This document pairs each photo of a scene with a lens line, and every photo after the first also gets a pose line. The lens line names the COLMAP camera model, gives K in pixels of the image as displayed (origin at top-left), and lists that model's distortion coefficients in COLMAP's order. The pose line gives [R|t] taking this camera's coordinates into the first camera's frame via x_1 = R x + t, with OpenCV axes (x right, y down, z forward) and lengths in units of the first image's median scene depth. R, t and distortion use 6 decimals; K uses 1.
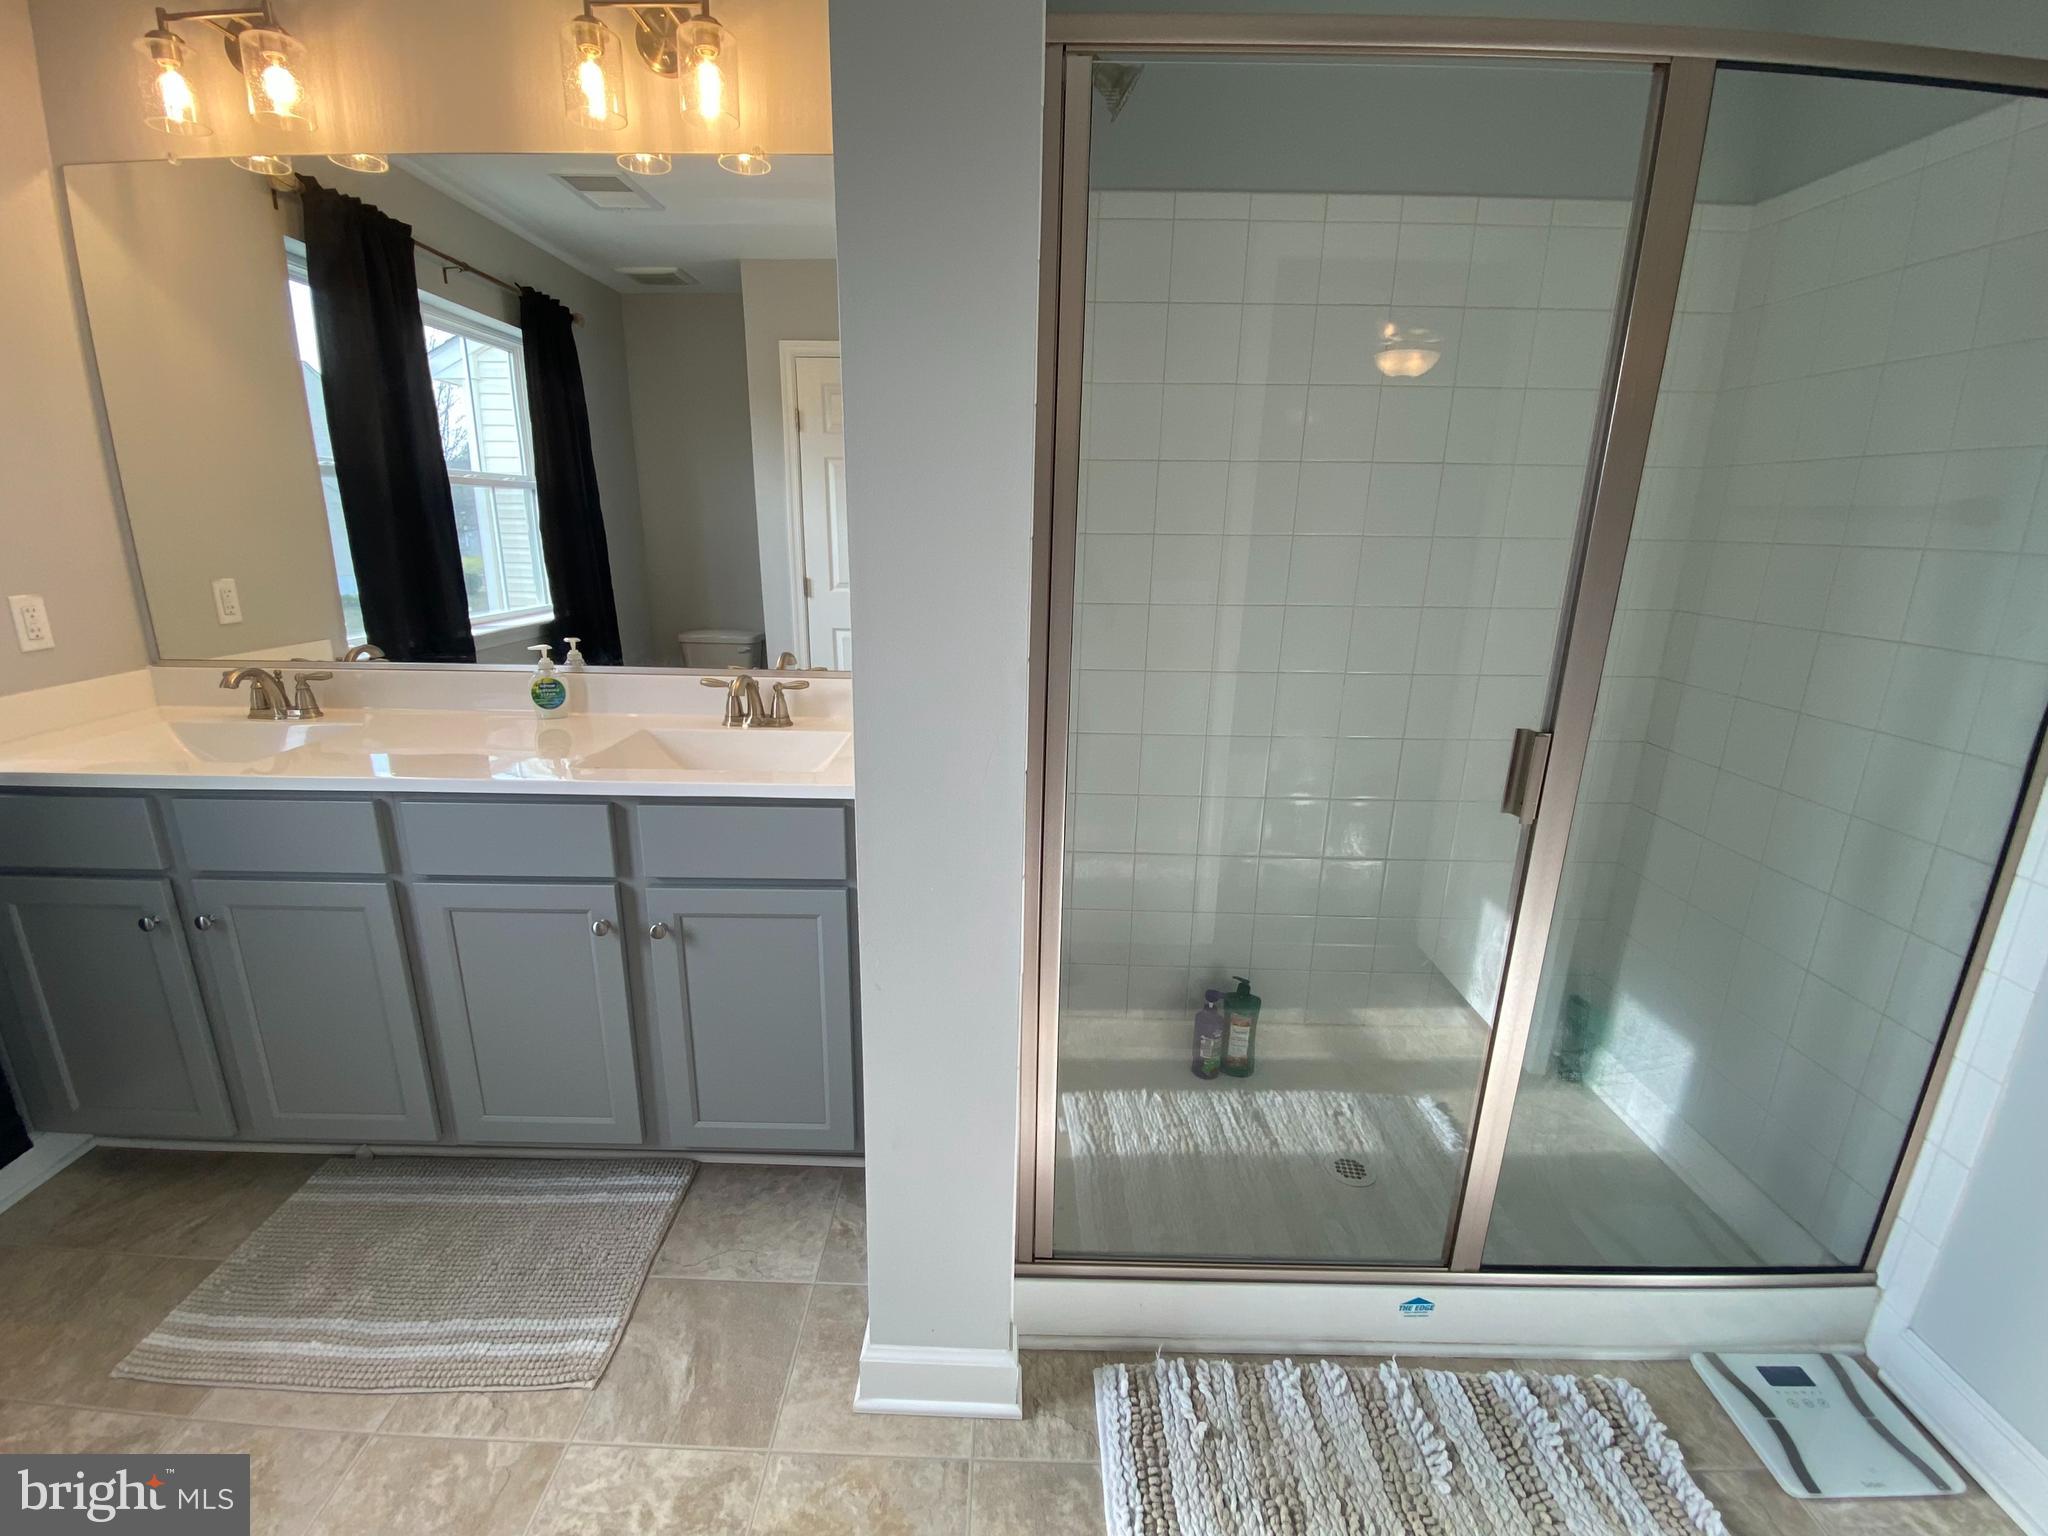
lens RADIAL K [[855.3, 0, 1016.3], [0, 855.3, 757.5], [0, 0, 1]] dist [-0.030514, -0.001087]
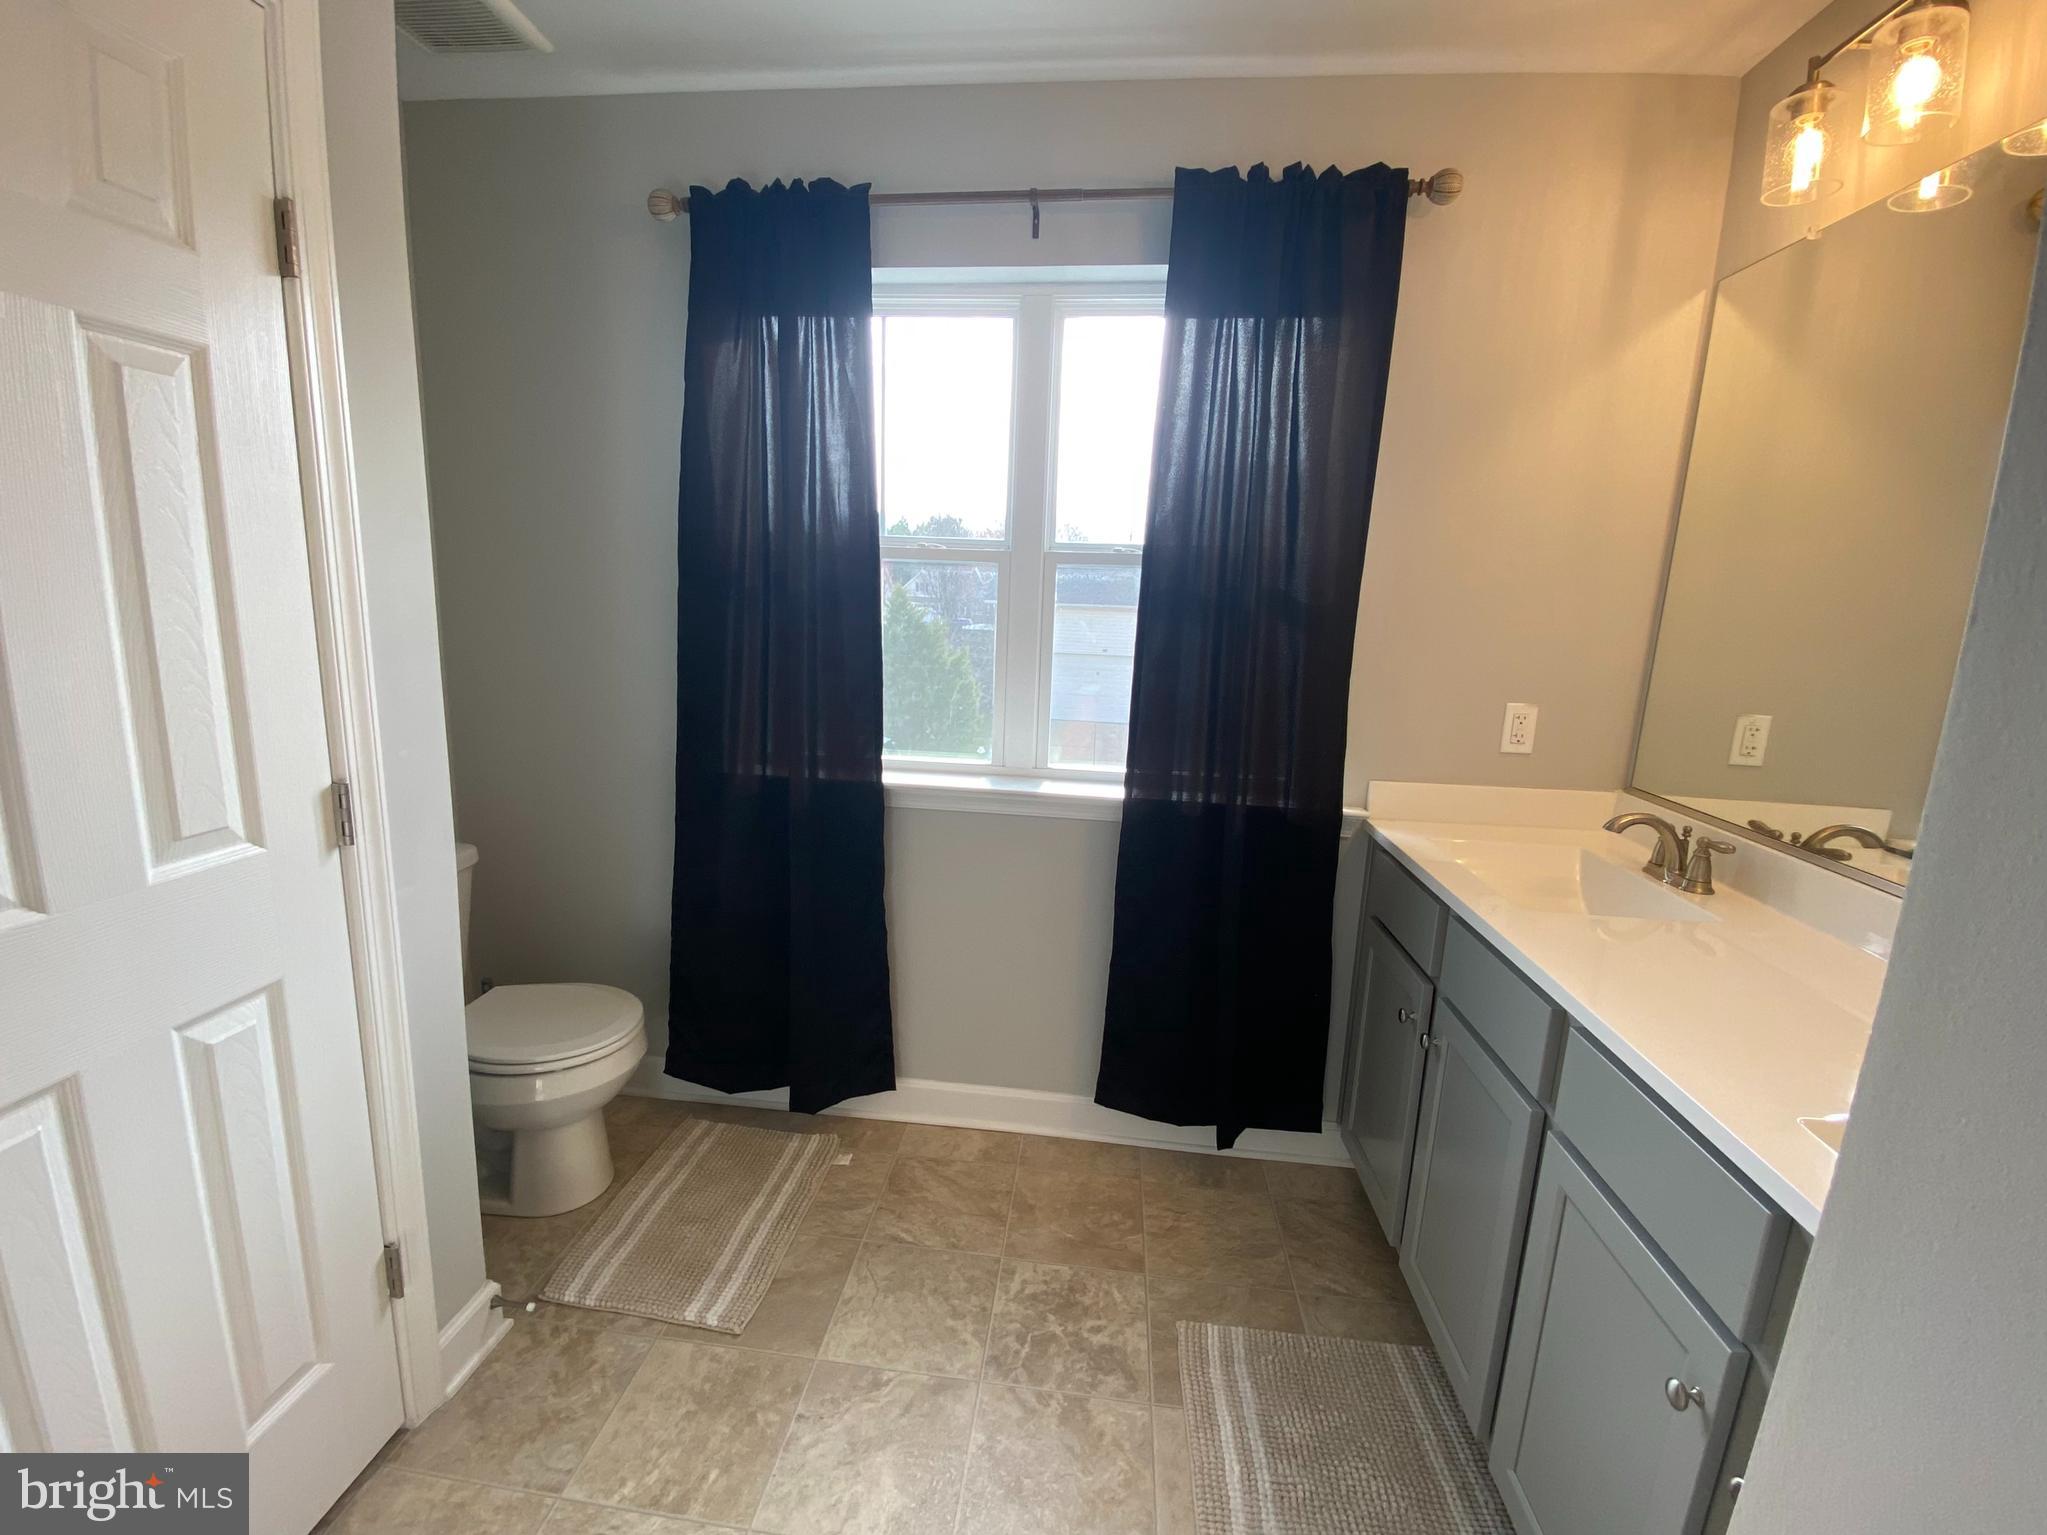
lens RADIAL K [[854.9, 0, 1011.2], [0, 854.9, 775.7], [0, 0, 1]] dist [-0.030514, -0.001087]
pose [[-0.126757, 0.163226, -0.978412, -0.001370], [-0.298921, 0.934229, 0.194582, -0.138952], [0.945822, 0.317132, -0.069629, 0.511562]]
